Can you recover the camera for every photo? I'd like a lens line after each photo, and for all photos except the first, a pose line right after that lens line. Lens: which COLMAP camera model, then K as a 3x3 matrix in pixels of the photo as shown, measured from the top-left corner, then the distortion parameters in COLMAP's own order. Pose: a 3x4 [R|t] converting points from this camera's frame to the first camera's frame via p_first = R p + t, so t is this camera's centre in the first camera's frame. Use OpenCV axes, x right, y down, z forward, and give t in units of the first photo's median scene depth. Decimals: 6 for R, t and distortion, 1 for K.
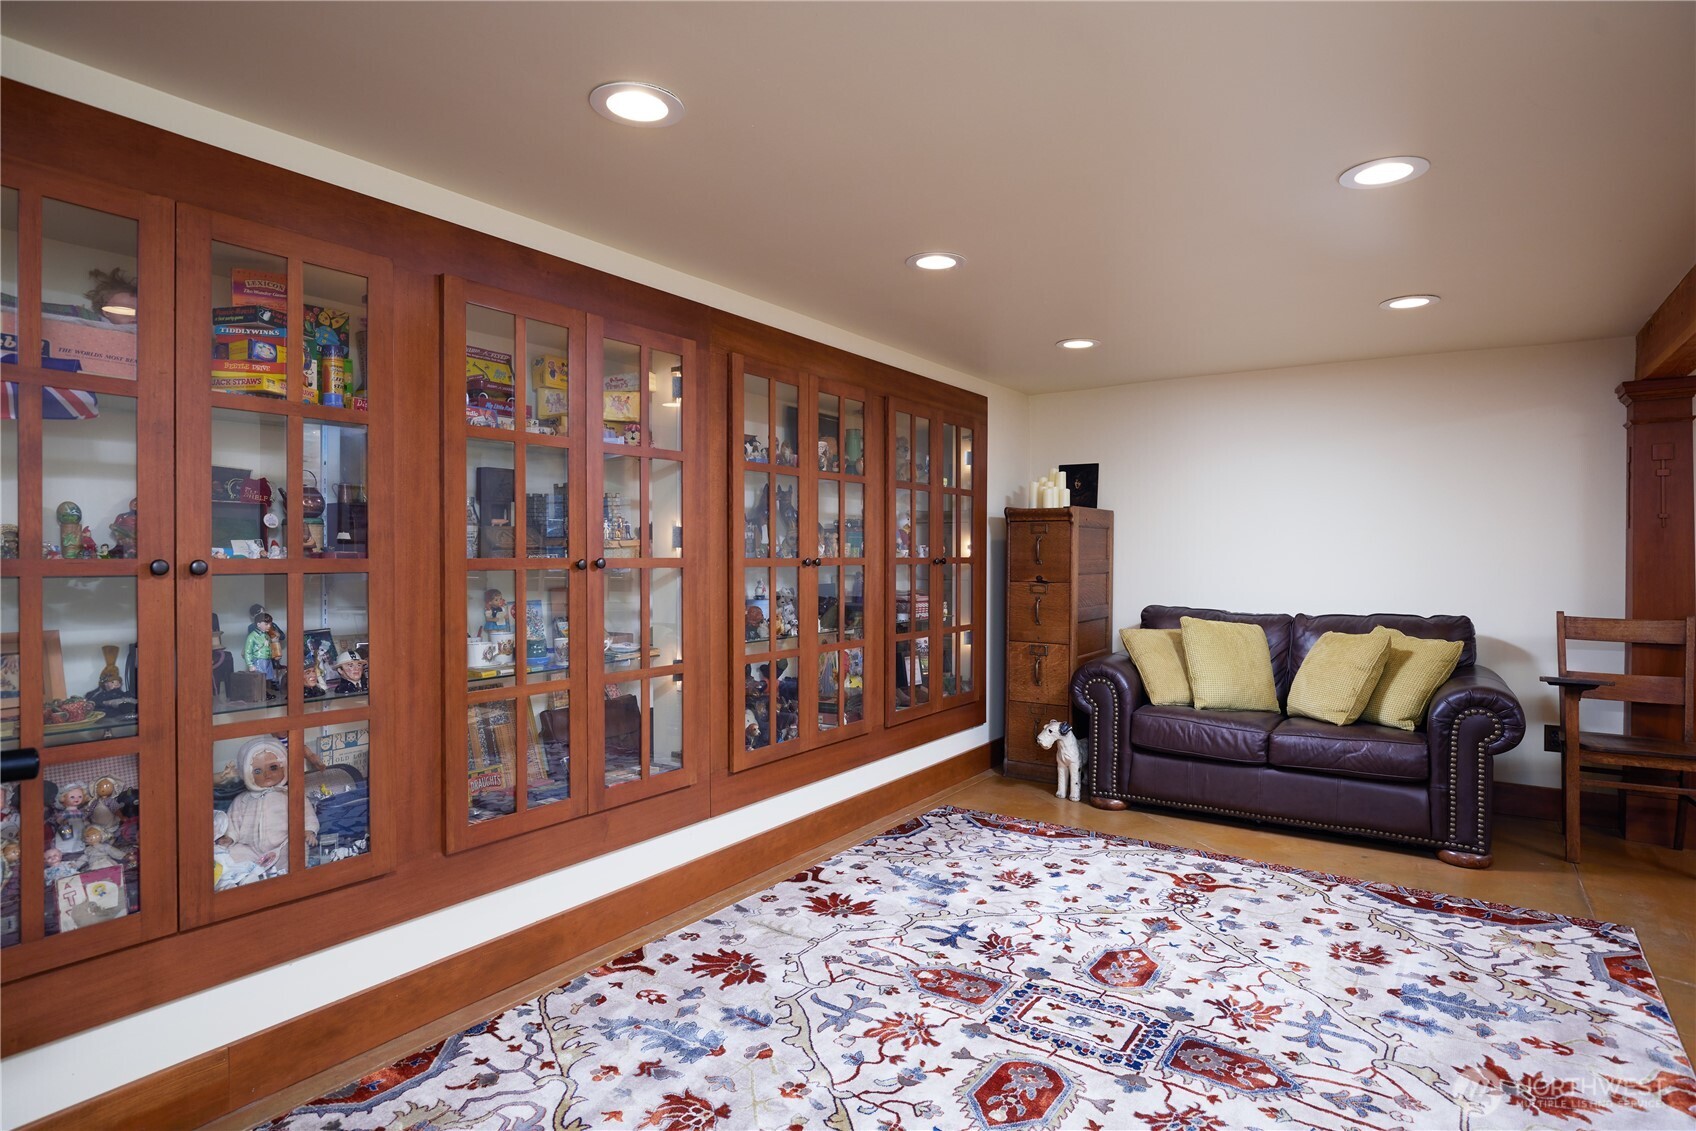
lens RADIAL K [[911.4, 0, 854.2], [0, 911.4, 557.5], [0, 0, 1]] dist [-0.001812, -0.000137]
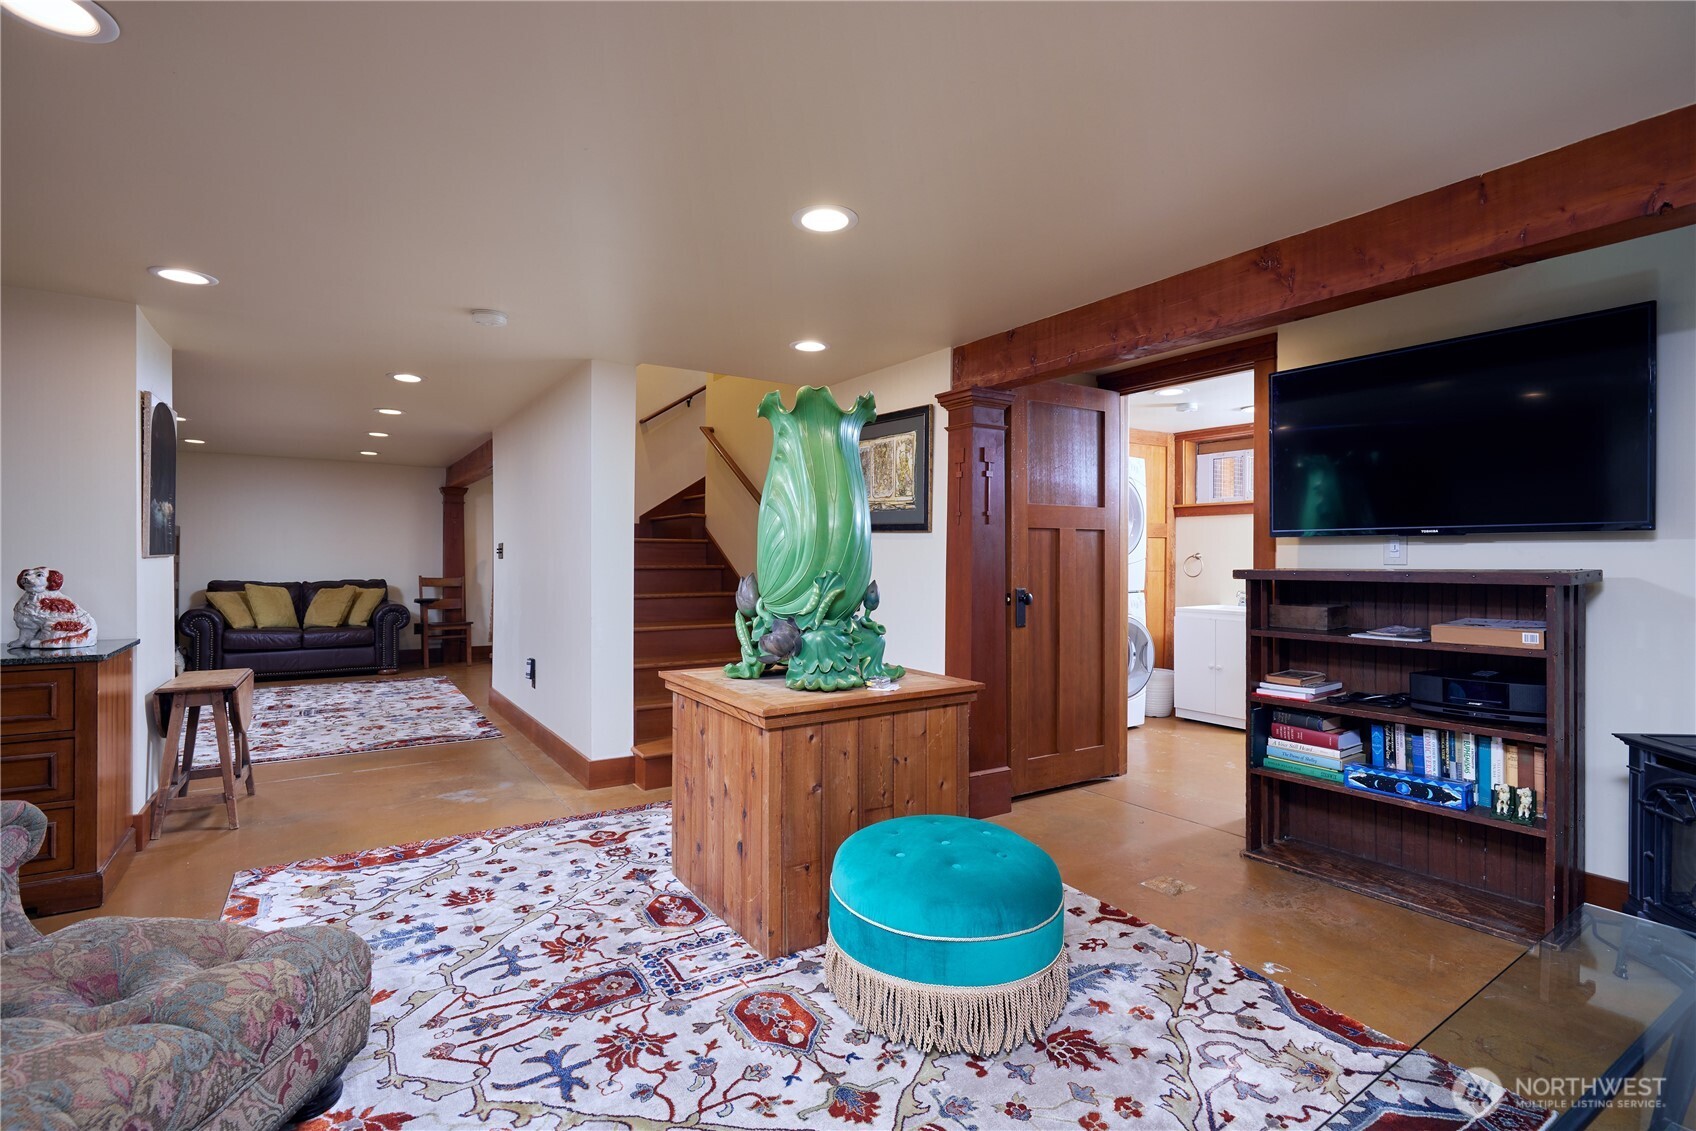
lens RADIAL K [[810.7, 0, 850.1], [0, 810.7, 565.8], [0, 0, 1]] dist [0.005369, 0.000440]
pose [[0.386666, -0.006489, 0.922197, -0.510698], [0.003516, 0.999978, 0.005562, 0.009116], [-0.922213, 0.001092, 0.386681, 0.365754]]
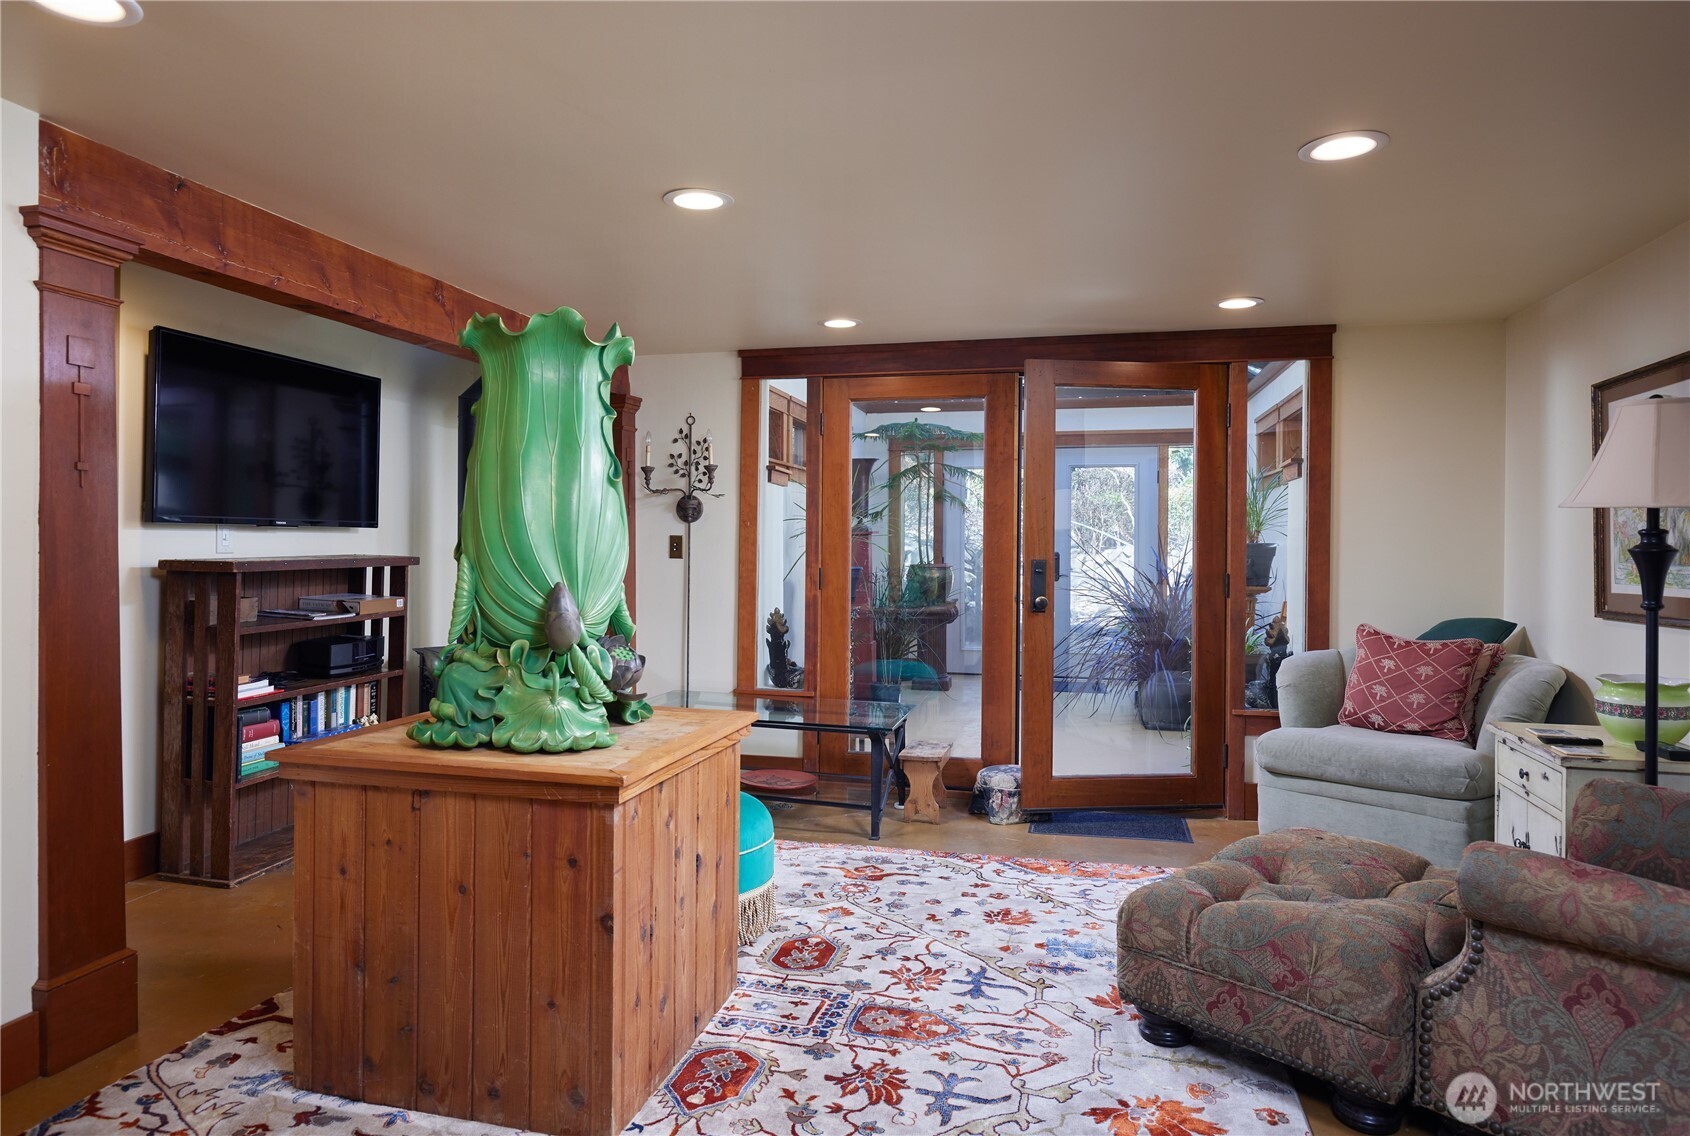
lens RADIAL K [[1014.2, 0, 845.3], [0, 1014.2, 558.6], [0, 0, 1]] dist [-0.001201, -0.000333]
pose [[-0.933610, -0.008366, -0.358194, 0.465262], [-0.014091, 0.999811, 0.013375, -0.005145], [0.358015, 0.017534, -0.933551, 1.686796]]
